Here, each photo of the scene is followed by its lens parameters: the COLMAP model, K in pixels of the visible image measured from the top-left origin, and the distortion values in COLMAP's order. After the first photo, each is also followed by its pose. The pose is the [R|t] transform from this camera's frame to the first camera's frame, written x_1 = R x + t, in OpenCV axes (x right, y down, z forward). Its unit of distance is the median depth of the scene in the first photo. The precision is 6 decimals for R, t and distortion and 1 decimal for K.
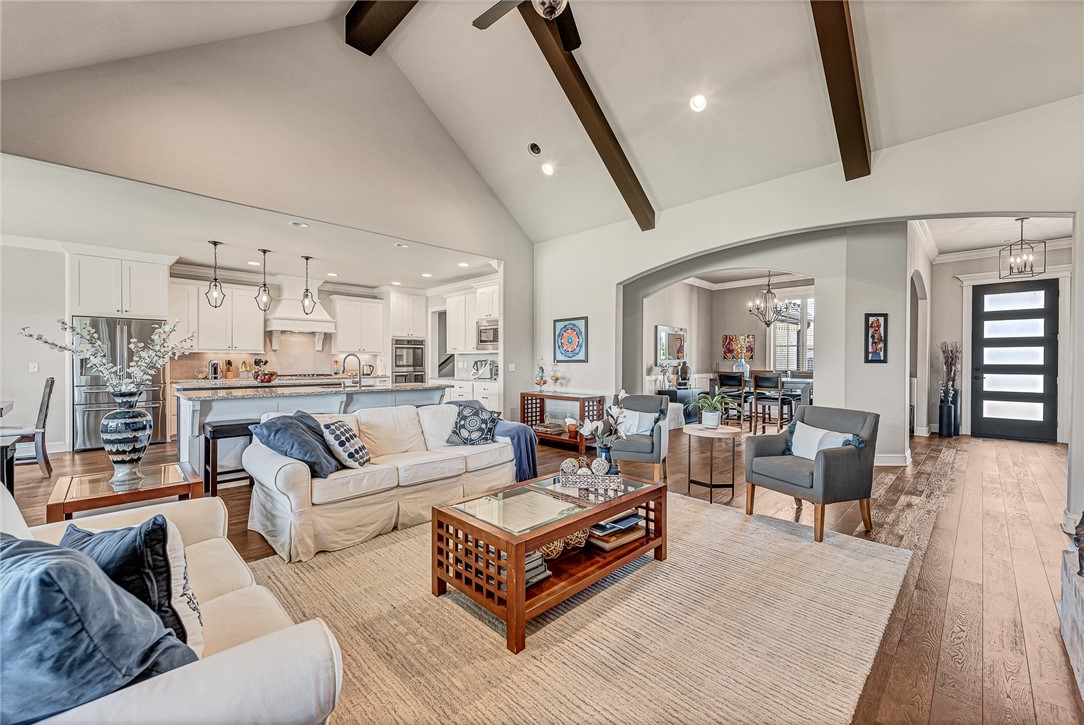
lens RADIAL K [[433.2, 0, 542.2], [0, 433.2, 363.2], [0, 0, 1]] dist [0.013830, -0.005390]
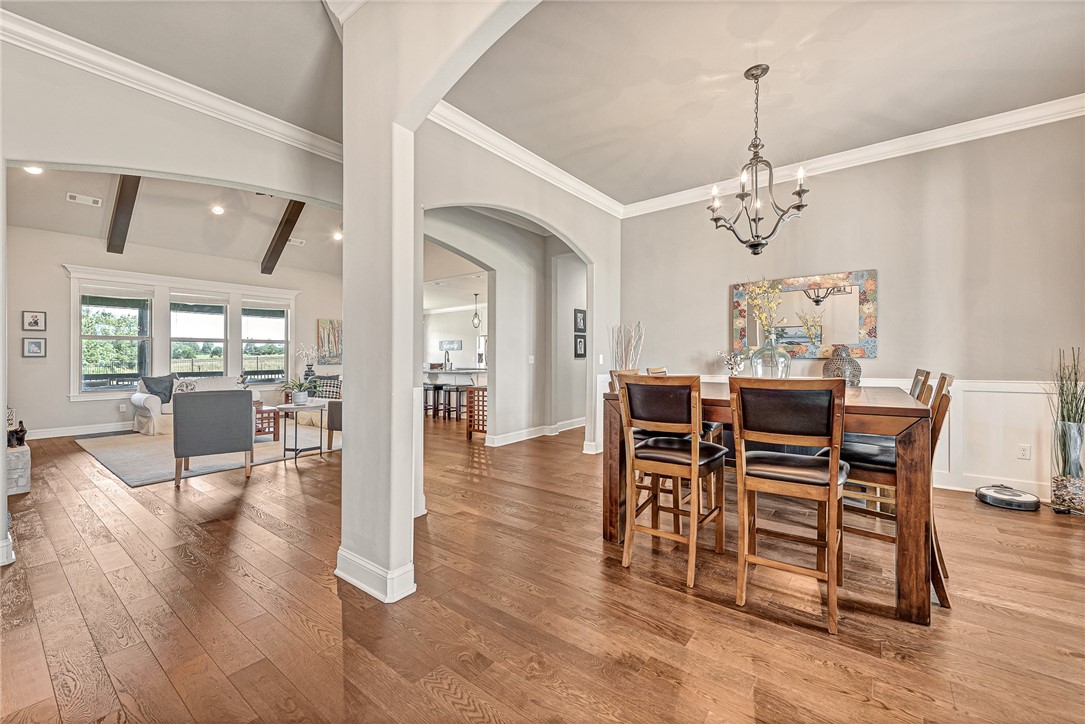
lens RADIAL K [[433.6, 0, 539.7], [0, 433.6, 352.7], [0, 0, 1]] dist [0.013830, -0.005390]
pose [[0.129881, -0.017310, -0.991379, 0.955445], [0.003229, 0.999850, -0.017035, 0.011910], [0.991524, -0.000989, 0.129917, 0.837480]]
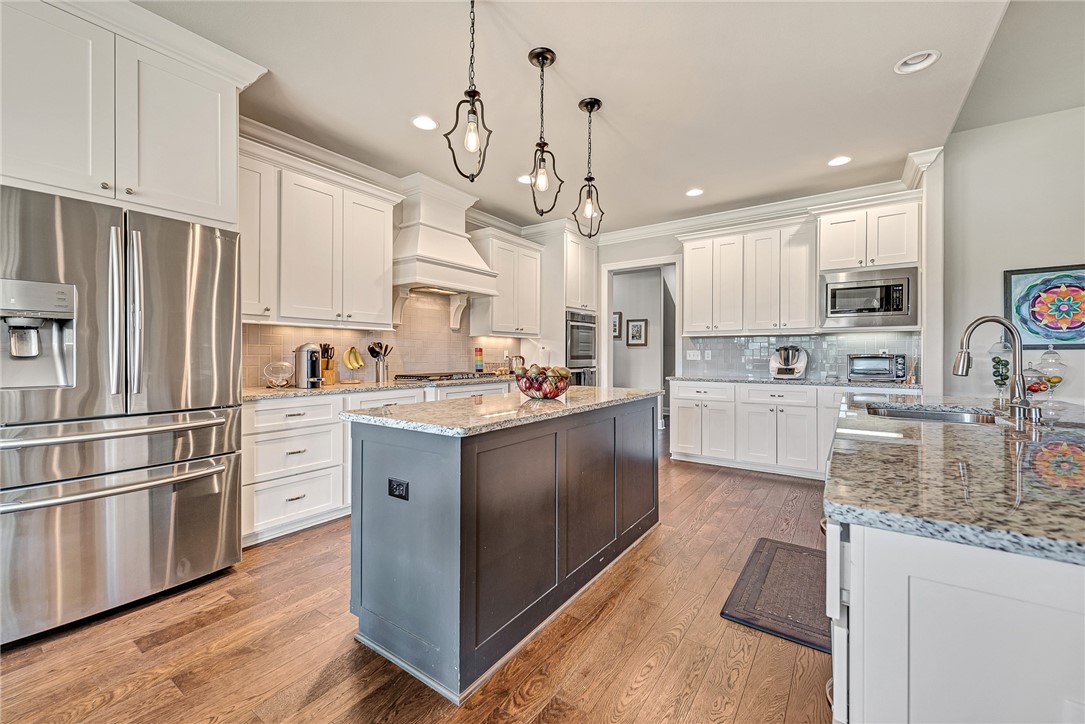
lens RADIAL K [[433.6, 0, 544.2], [0, 433.6, 351.9], [0, 0, 1]] dist [0.013830, -0.005390]
pose [[0.982839, -0.000207, 0.184464, -0.614823], [0.001641, 0.999970, -0.007624, 0.004551], [-0.184457, 0.007796, 0.982810, 0.541257]]
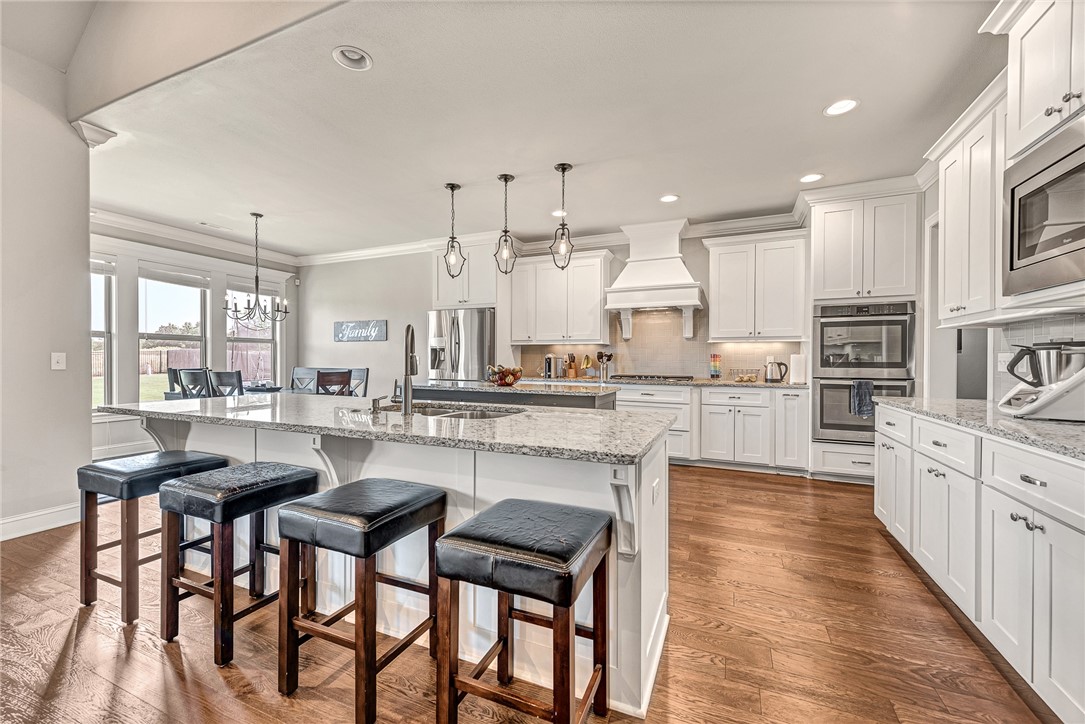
lens RADIAL K [[433.6, 0, 542.4], [0, 433.6, 364.9], [0, 0, 1]] dist [0.013830, -0.005390]
pose [[0.369067, 0.009647, -0.929353, -0.024969], [-0.006891, 0.999947, 0.007643, 0.007034], [0.929377, 0.003583, 0.369114, 0.710740]]
